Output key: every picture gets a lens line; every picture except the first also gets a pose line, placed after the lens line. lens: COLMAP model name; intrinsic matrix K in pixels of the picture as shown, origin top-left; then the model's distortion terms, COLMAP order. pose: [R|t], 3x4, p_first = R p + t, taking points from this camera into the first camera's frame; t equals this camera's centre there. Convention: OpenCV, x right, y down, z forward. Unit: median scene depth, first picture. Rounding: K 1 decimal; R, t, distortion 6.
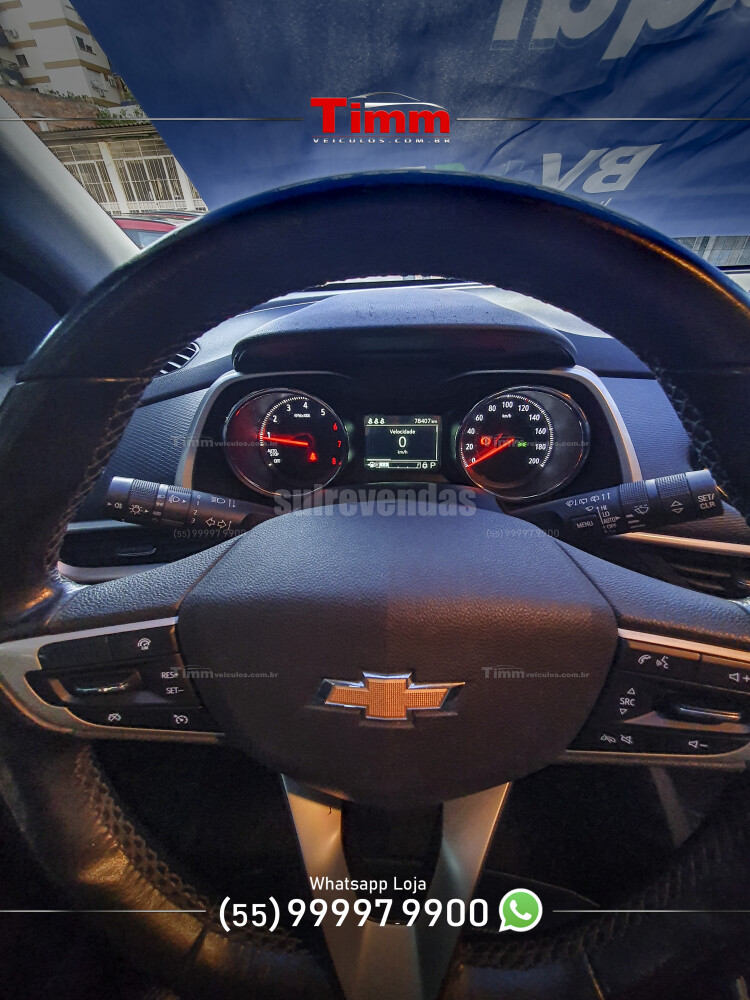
lens RADIAL K [[396.6, 0, 378.3], [0, 396.6, 499.3], [0, 0, 1]] dist [0.002145, 0.000407]
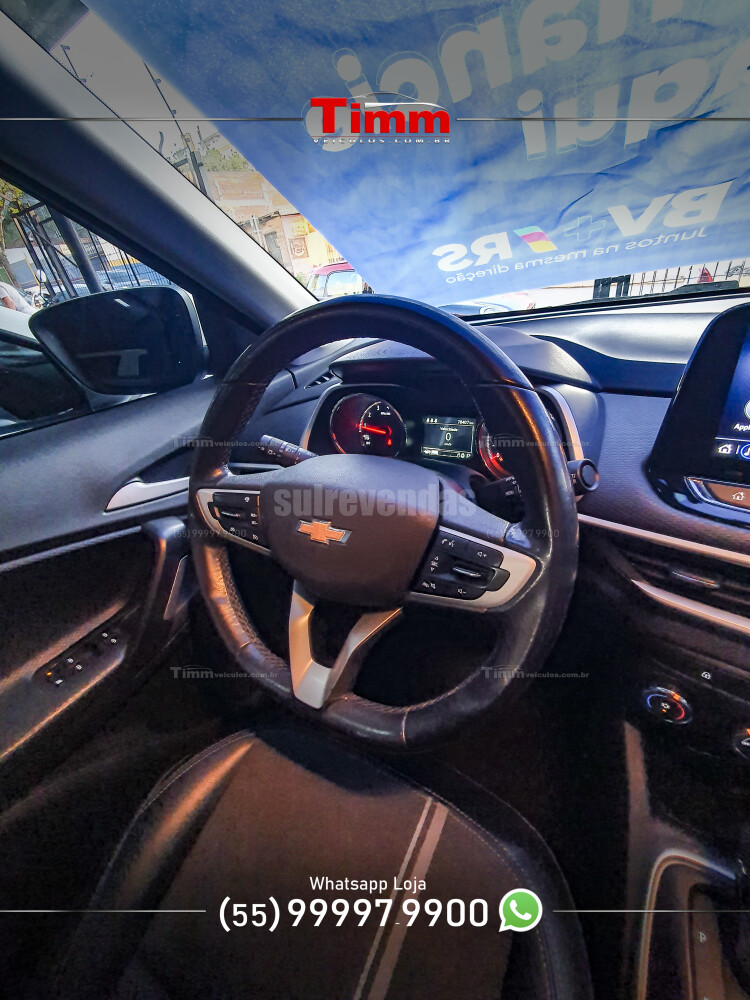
lens RADIAL K [[391.8, 0, 380.2], [0, 391.8, 499.2], [0, 0, 1]] dist [0.000713, 0.000072]
pose [[0.891182, 0.148097, -0.428791, 0.490625], [-0.161897, 0.986798, 0.004342, 0.107157], [0.423773, 0.065550, 0.903393, -0.328198]]
